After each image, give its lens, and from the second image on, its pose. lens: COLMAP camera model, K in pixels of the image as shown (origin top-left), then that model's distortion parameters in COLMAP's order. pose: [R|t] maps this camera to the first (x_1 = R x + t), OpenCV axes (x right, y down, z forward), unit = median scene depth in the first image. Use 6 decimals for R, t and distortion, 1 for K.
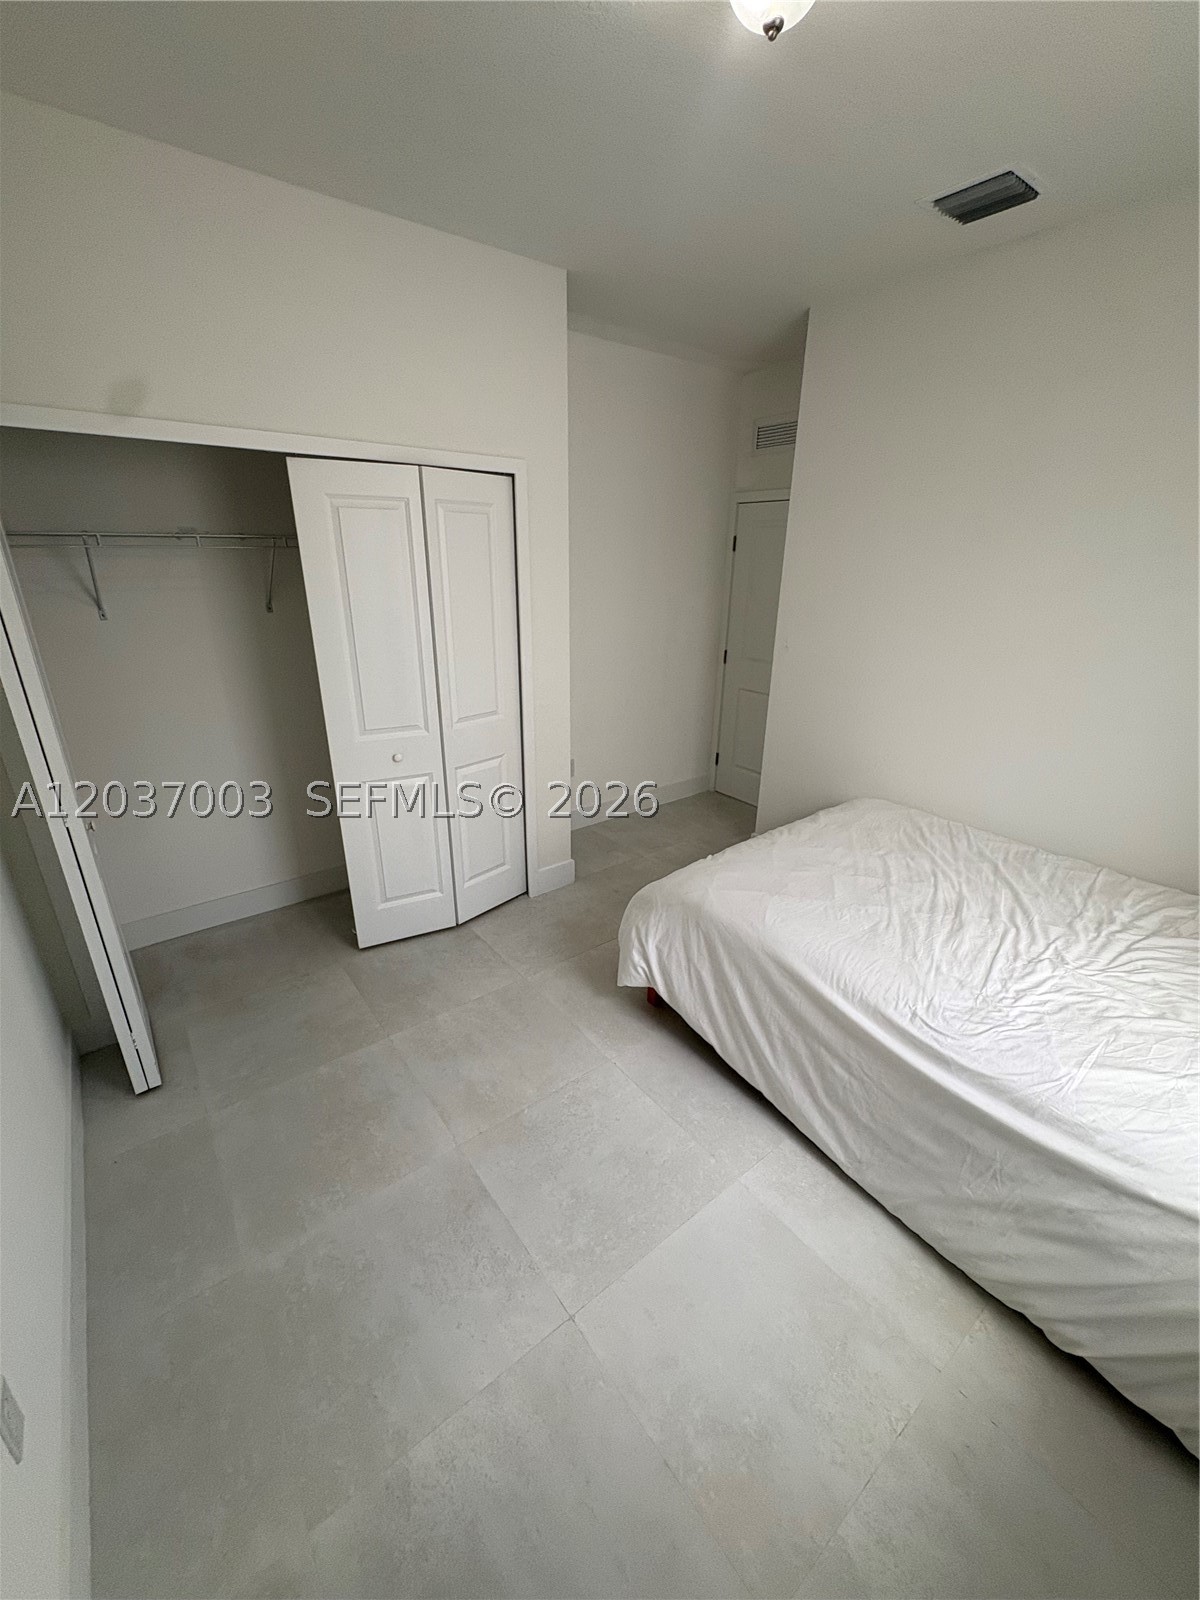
lens RADIAL K [[636.5, 0, 599.5], [0, 636.5, 801.3], [0, 0, 1]] dist [-0.000253, -0.000169]
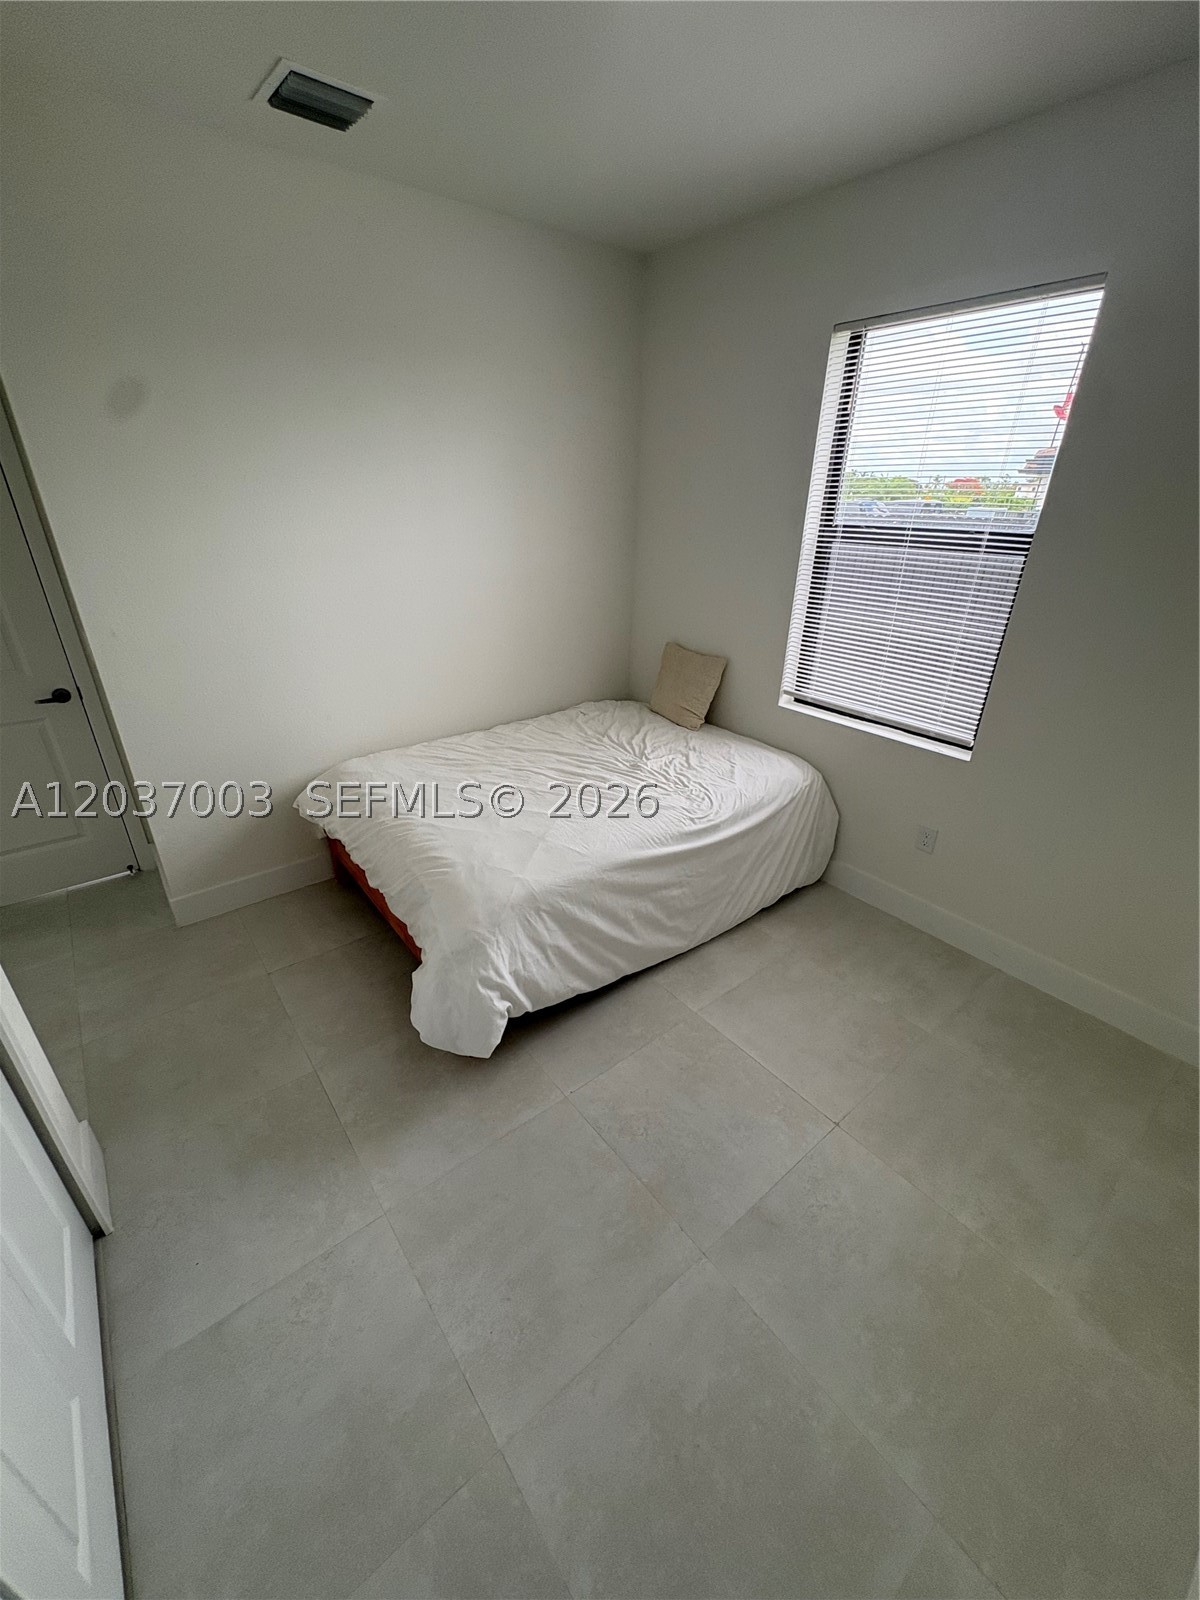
lens RADIAL K [[637.7, 0, 599.5], [0, 637.7, 800.3], [0, 0, 1]] dist [-0.000042, -0.000001]
pose [[-0.018047, -0.441611, 0.897025, -0.774401], [0.345999, 0.838980, 0.419996, -0.382615], [-0.938061, 0.317949, 0.137656, 0.912619]]
